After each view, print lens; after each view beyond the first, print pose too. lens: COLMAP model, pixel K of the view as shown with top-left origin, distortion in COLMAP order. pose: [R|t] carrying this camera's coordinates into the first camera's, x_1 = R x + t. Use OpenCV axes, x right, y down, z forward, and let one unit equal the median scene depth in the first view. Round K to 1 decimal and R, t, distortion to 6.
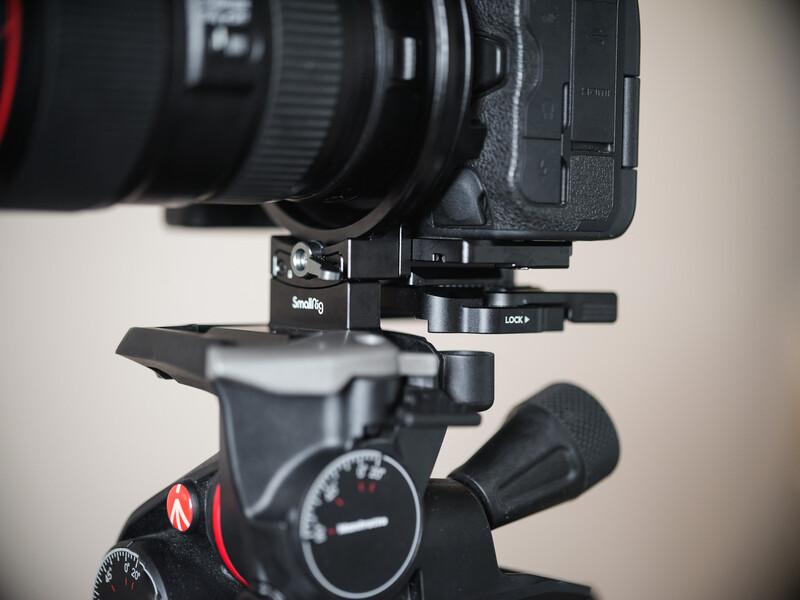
lens RADIAL K [[2587.6, 0, 400.2], [0, 2587.6, 299.9], [0, 0, 1]] dist [-0.195914, 0.000000]
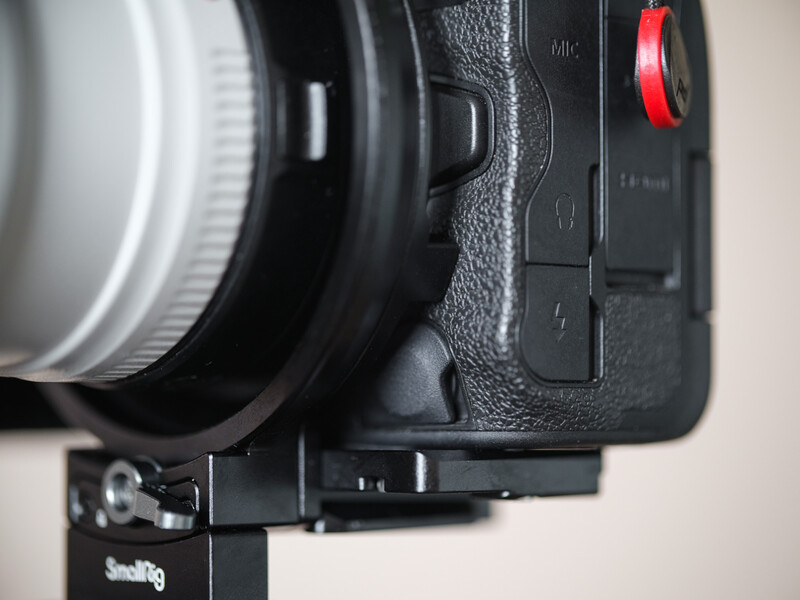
lens RADIAL K [[2587.6, 0, 398.7], [0, 2587.6, 301.3], [0, 0, 1]] dist [-0.195914, 0.000000]
pose [[0.996062, -0.017439, 0.086926, -0.026912], [0.023831, 0.997044, -0.073048, -0.014803], [-0.085395, 0.074832, 0.993533, 0.450682]]
